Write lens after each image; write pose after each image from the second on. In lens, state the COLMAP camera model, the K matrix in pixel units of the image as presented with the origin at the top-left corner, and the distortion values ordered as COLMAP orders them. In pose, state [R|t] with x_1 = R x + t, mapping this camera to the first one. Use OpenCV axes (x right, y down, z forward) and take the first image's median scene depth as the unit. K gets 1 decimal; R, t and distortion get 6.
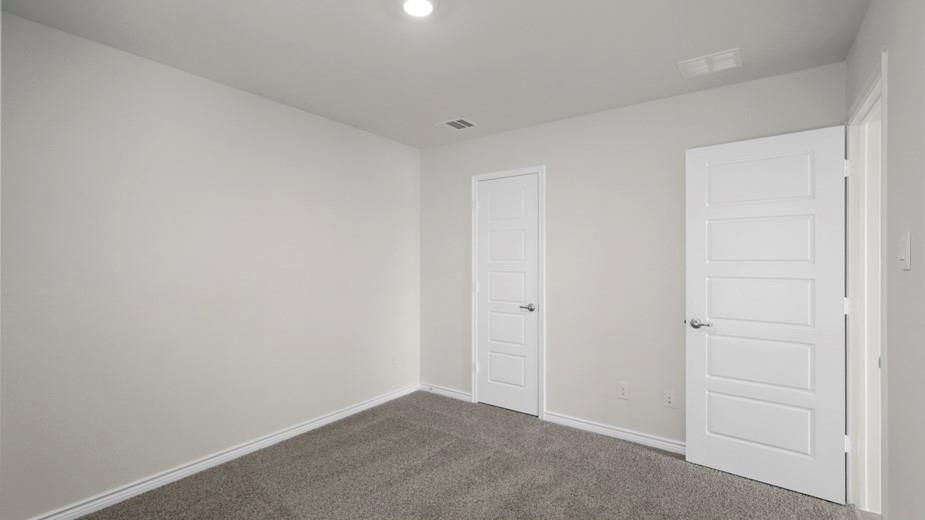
lens RADIAL K [[410.2, 0, 460.1], [0, 410.2, 262.7], [0, 0, 1]] dist [-0.018102, 0.010278]
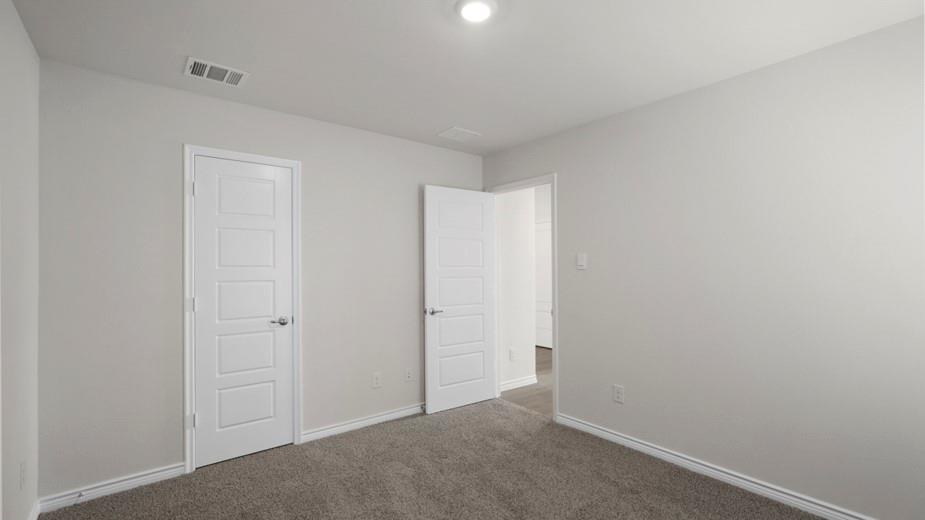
lens RADIAL K [[415.0, 0, 463.1], [0, 415.0, 263.9], [0, 0, 1]] dist [-0.000831, 0.000197]
pose [[0.250892, 0.002745, 0.968011, -0.591381], [0.003424, 0.999987, -0.003723, -0.007255], [-0.968009, 0.004249, 0.250880, 0.418645]]
